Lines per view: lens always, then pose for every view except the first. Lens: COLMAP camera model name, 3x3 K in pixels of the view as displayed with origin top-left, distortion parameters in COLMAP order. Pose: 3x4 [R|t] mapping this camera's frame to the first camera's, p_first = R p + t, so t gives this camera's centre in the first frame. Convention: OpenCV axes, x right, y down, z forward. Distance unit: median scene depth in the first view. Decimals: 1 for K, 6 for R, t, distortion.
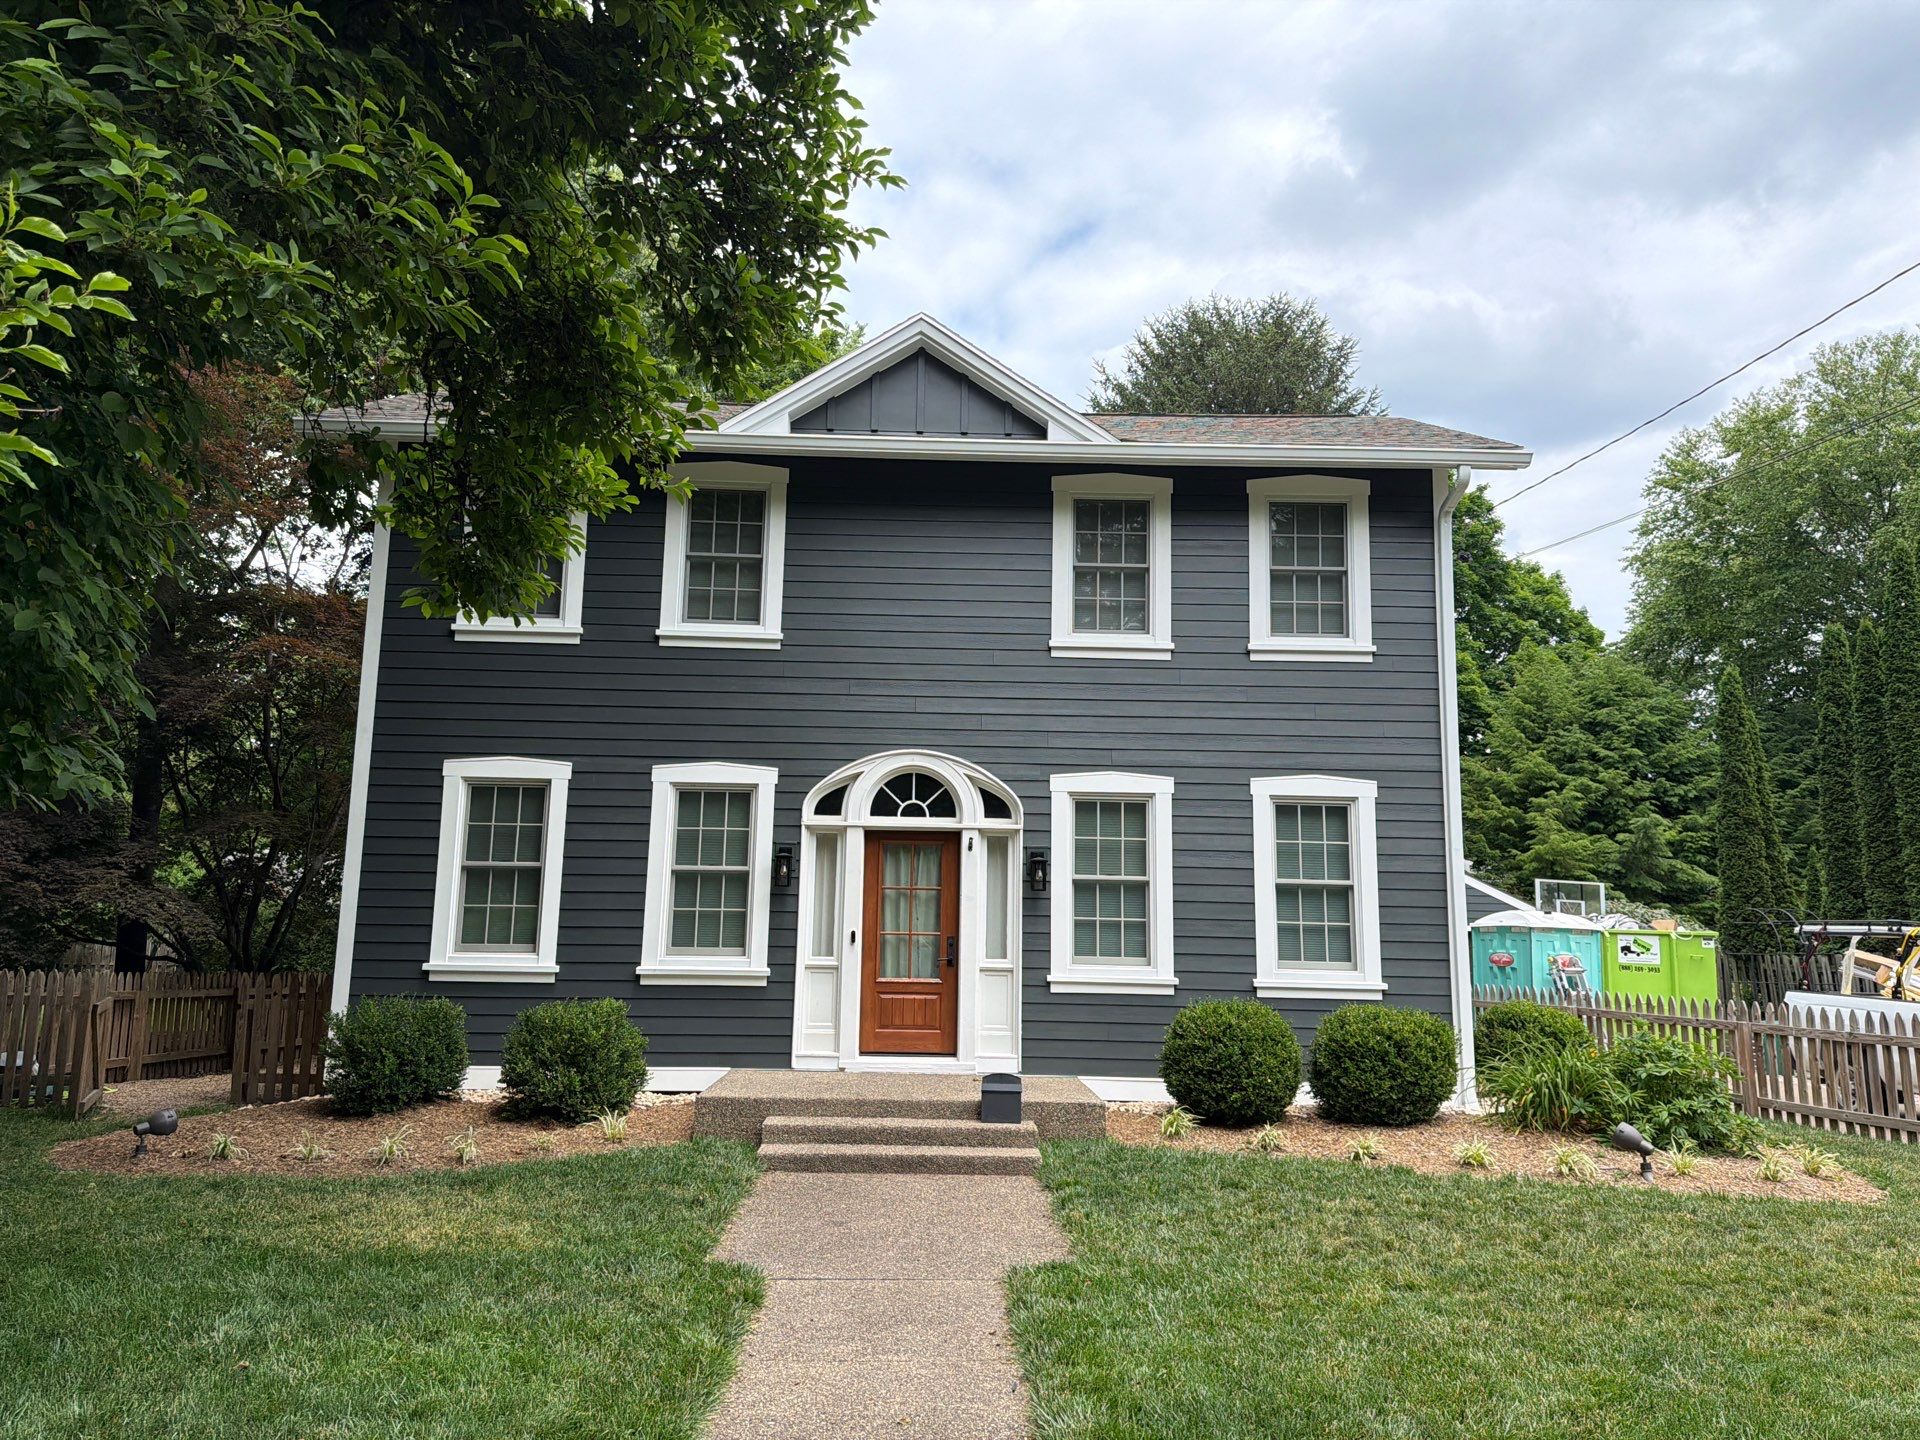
lens RADIAL K [[1359.5, 0, 947.9], [0, 1359.5, 708.7], [0, 0, 1]] dist [0.090071, -0.138534]
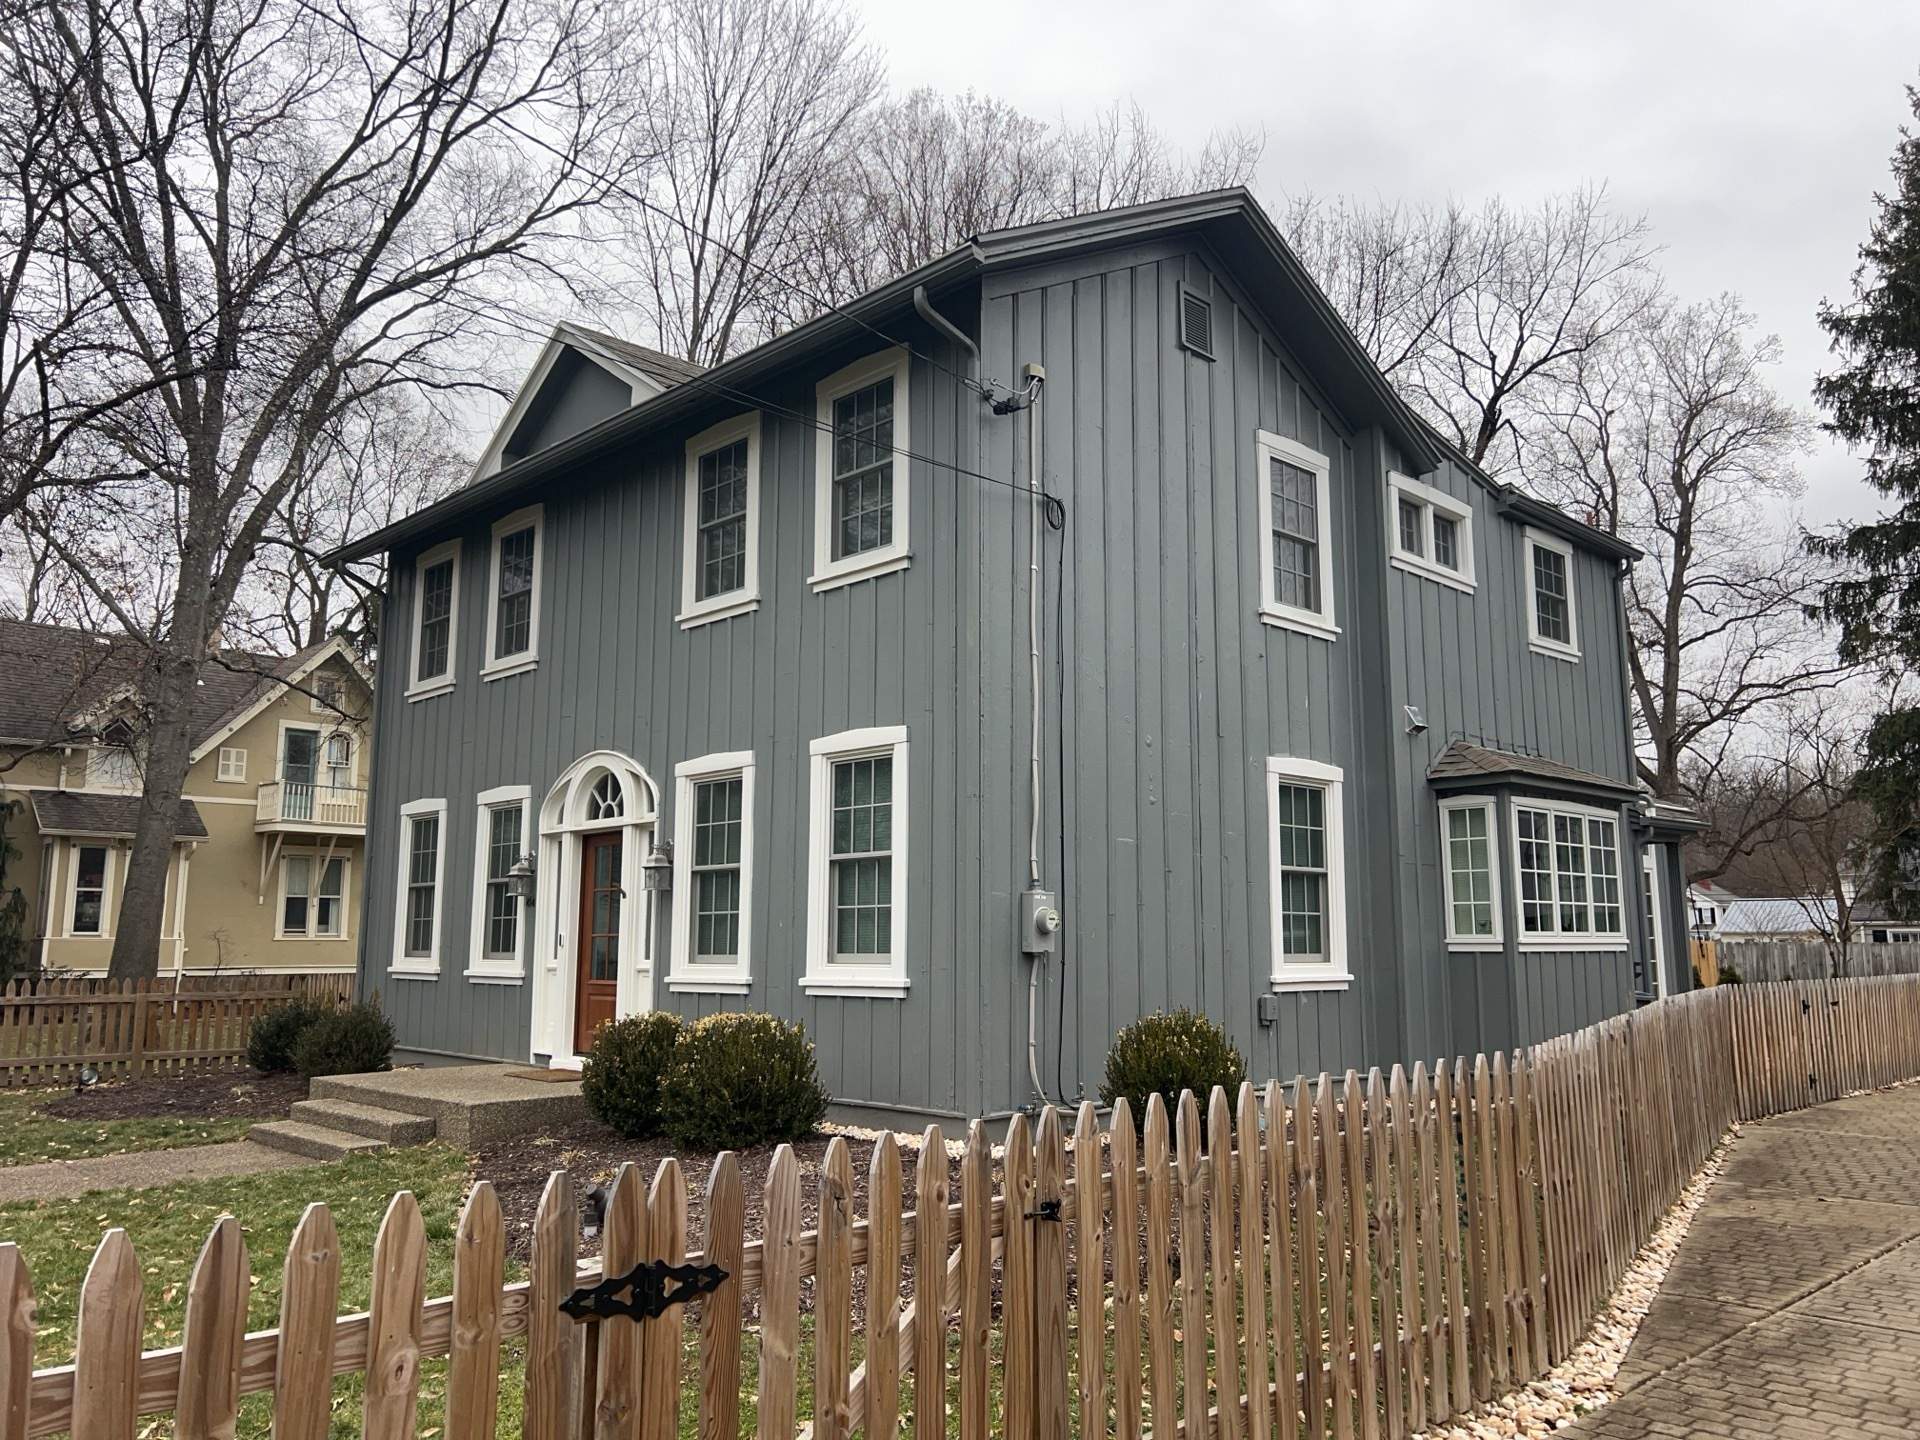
lens RADIAL K [[1426.9, 0, 971.7], [0, 1426.9, 728.3], [0, 0, 1]] dist [0.047213, -0.041748]
pose [[0.681727, -0.128814, -0.720177, 0.911069], [0.117774, 0.990862, -0.065743, 0.113798], [0.722065, -0.039999, 0.690668, 0.469438]]
